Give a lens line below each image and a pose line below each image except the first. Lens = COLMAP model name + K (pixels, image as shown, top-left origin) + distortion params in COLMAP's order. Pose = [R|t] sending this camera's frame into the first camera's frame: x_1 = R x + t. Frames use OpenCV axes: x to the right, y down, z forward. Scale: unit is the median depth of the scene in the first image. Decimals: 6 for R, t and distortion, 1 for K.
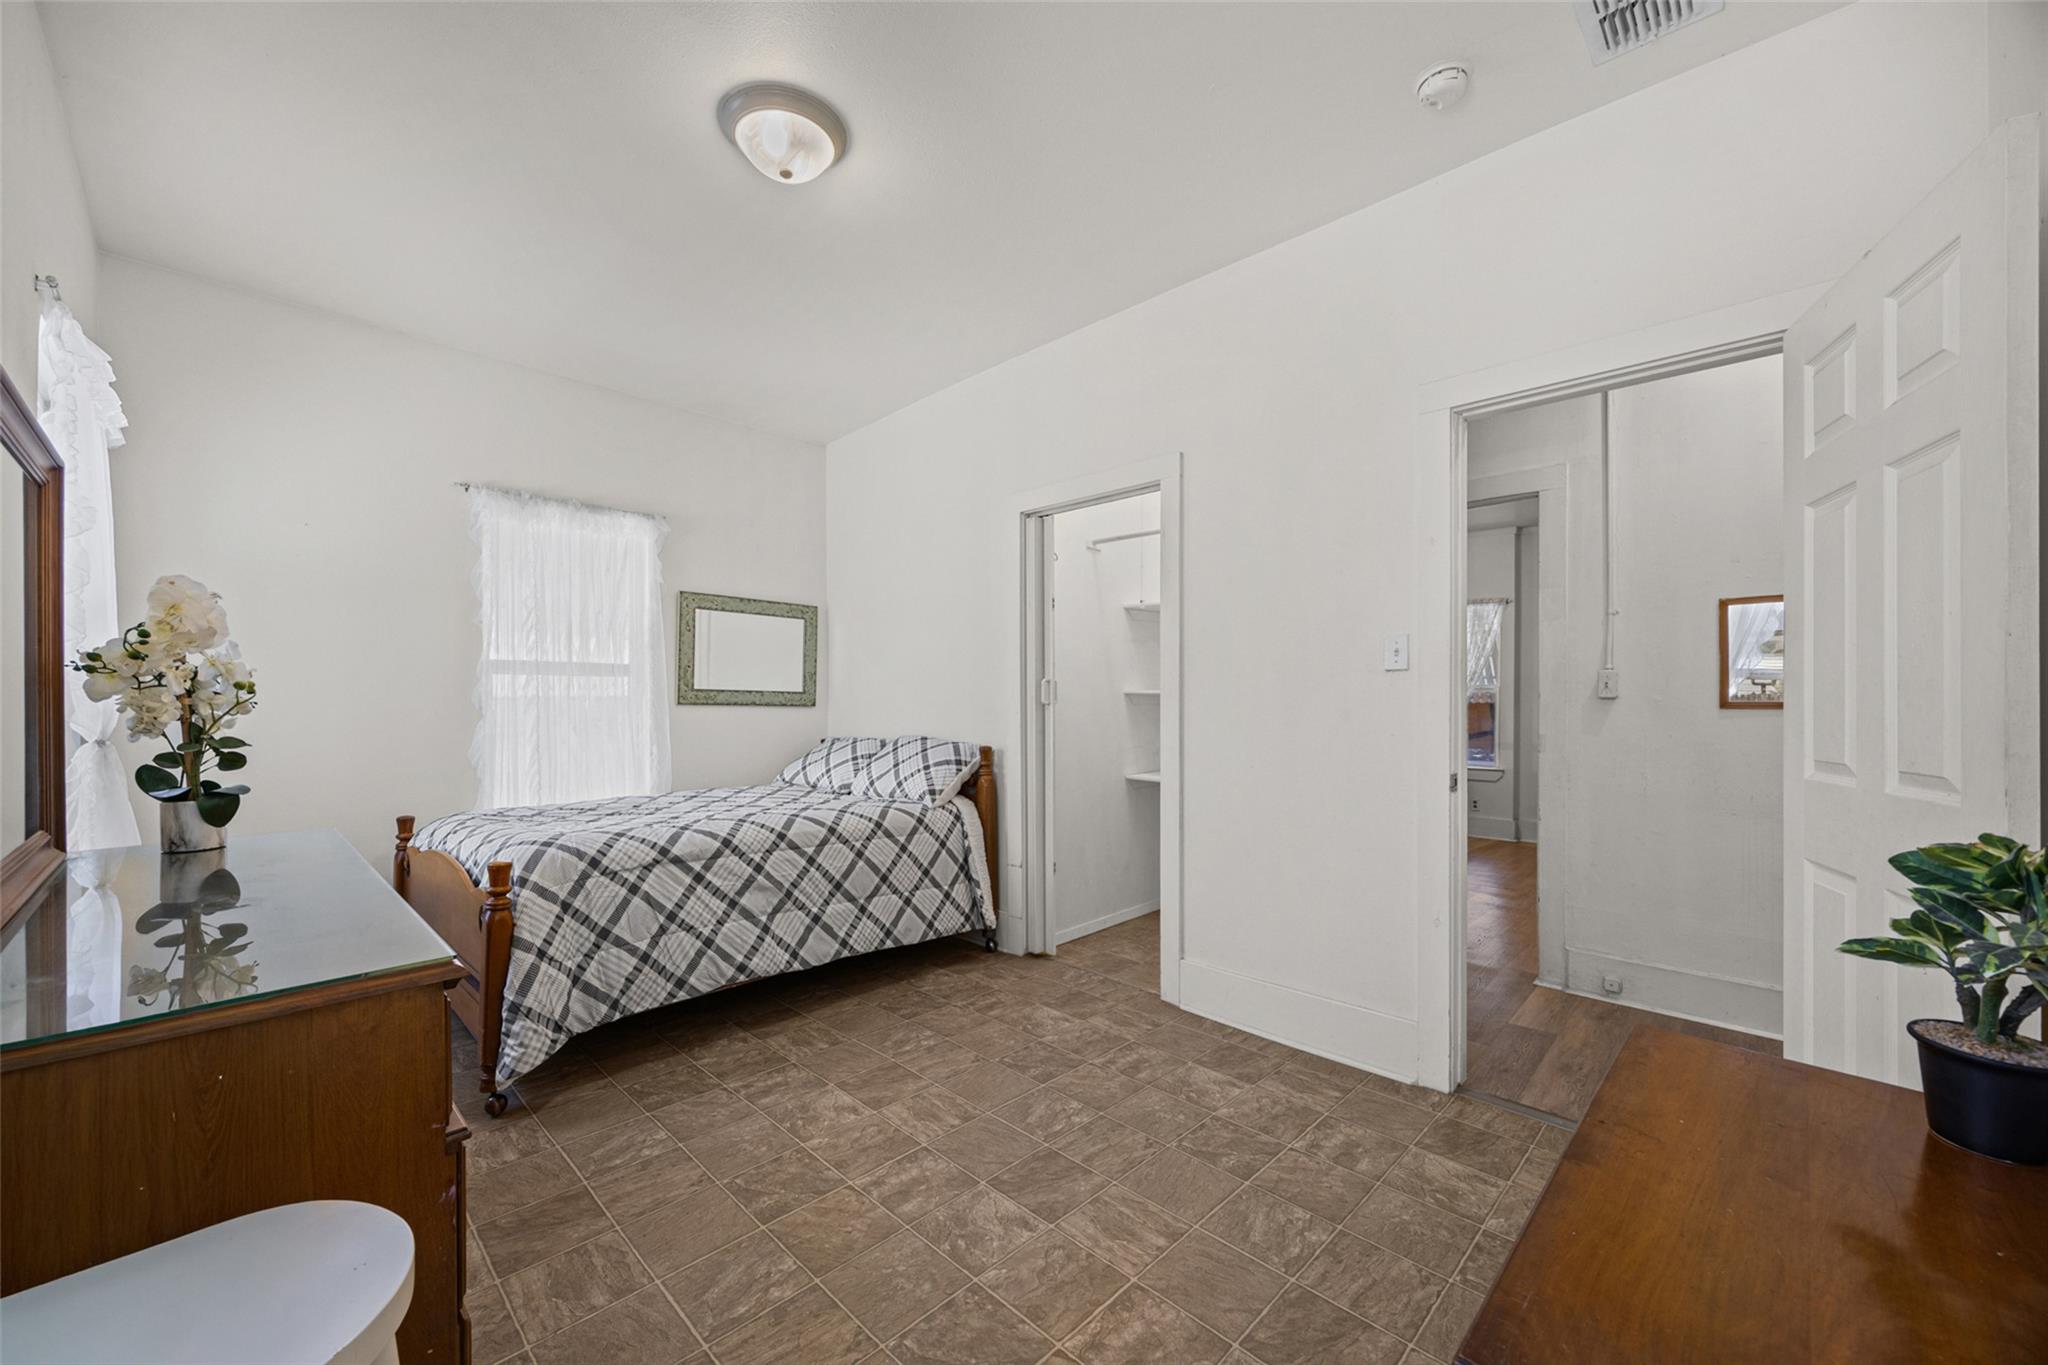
lens RADIAL K [[813.0, 0, 1025.5], [0, 813.0, 693.0], [0, 0, 1]] dist [-0.000864, 0.000184]
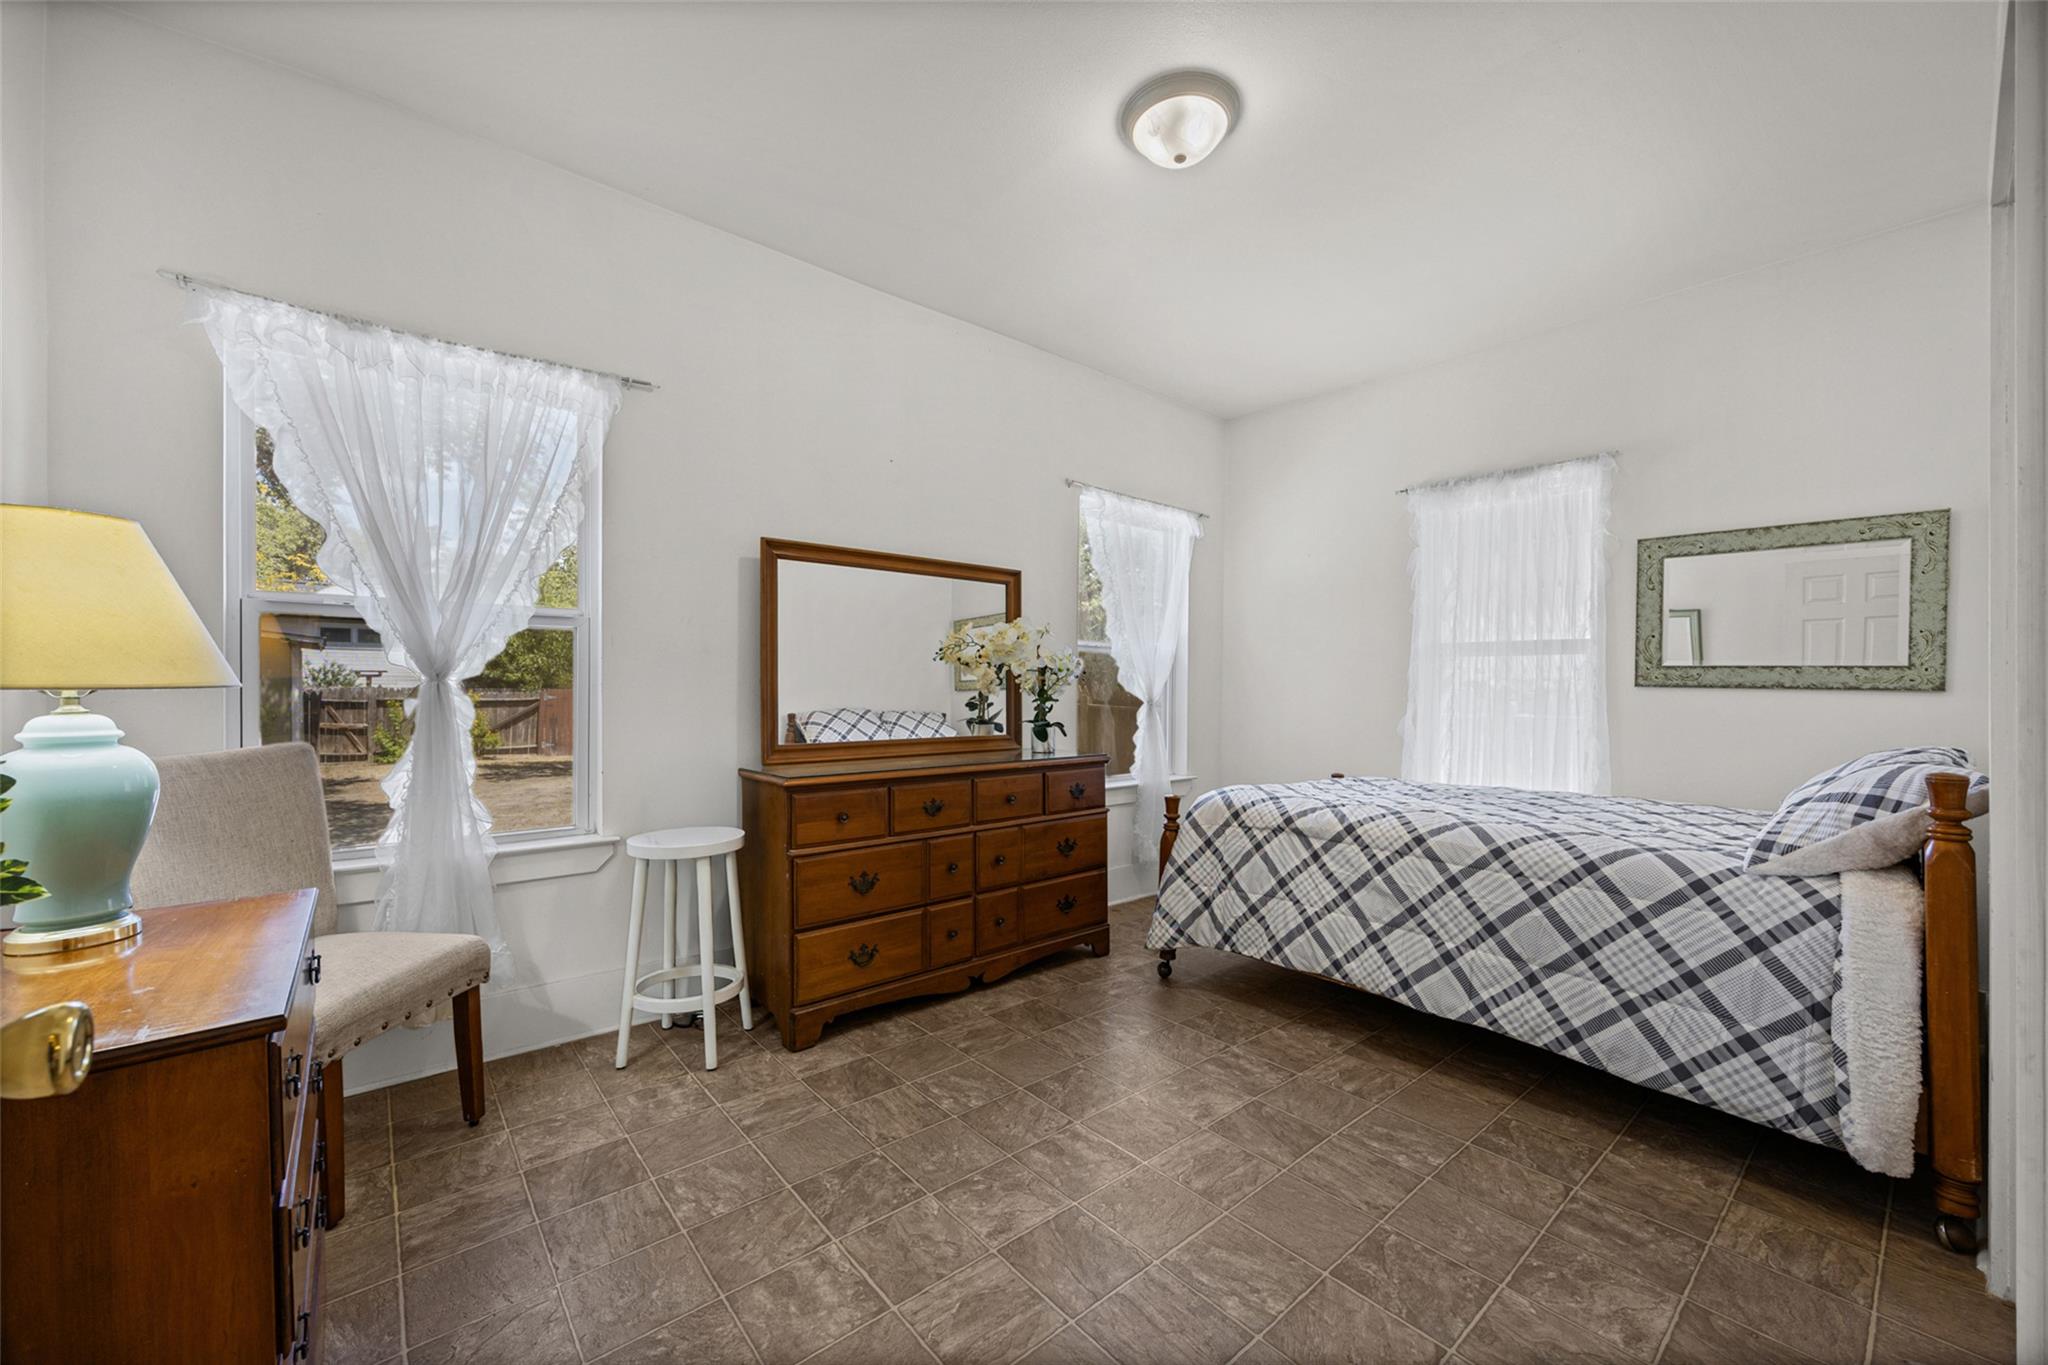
lens RADIAL K [[813.0, 0, 1025.5], [0, 813.0, 693.0], [0, 0, 1]] dist [-0.000864, 0.000184]
pose [[-0.120516, 0.001140, -0.992711, 0.564279], [0.000183, 0.999999, 0.001126, 0.026745], [0.992711, -0.000046, -0.120516, 0.706905]]
